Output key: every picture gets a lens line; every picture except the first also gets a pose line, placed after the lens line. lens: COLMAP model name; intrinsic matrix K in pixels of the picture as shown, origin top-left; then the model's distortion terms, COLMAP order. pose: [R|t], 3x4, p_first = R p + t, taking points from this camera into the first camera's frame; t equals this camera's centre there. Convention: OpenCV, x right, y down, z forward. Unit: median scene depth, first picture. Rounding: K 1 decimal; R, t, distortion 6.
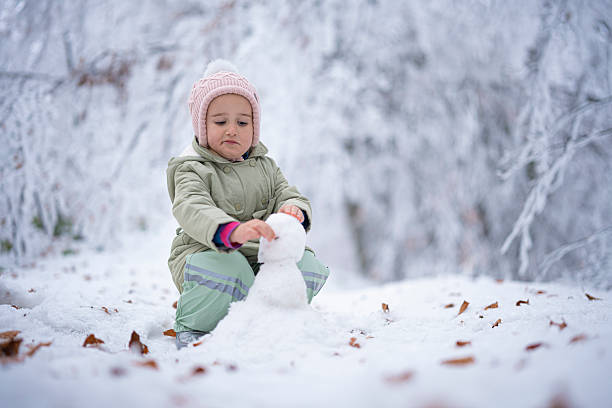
lens RADIAL K [[838.1, 0, 306.0], [0, 838.1, 204.0], [0, 0, 1]] dist [-0.095504, 0.789429]
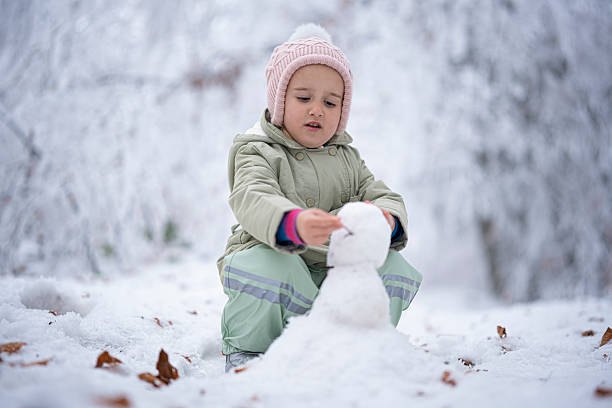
lens RADIAL K [[838.1, 0, 306.0], [0, 838.1, 204.0], [0, 0, 1]] dist [-0.095504, 0.789429]
pose [[0.987182, 0.015623, -0.158831, 0.021054], [-0.019055, 0.999616, -0.020104, 0.013200], [0.158456, 0.022873, 0.987101, 0.110476]]
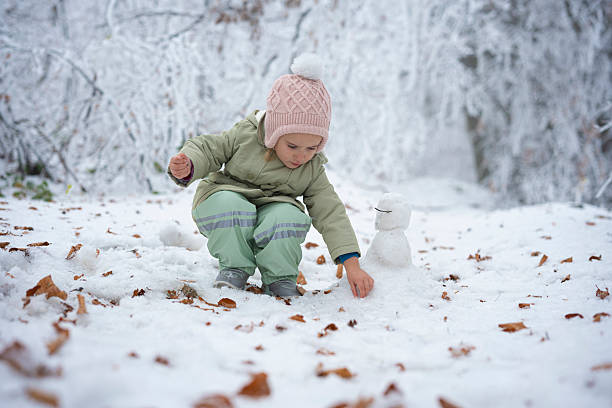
lens RADIAL K [[838.1, 0, 306.0], [0, 838.1, 204.0], [0, 0, 1]] dist [-0.095504, 0.789429]
pose [[0.989618, 0.026035, -0.141346, 0.009732], [-0.008337, 0.992199, 0.124384, -0.061621], [0.143482, -0.121915, 0.982115, -0.136711]]
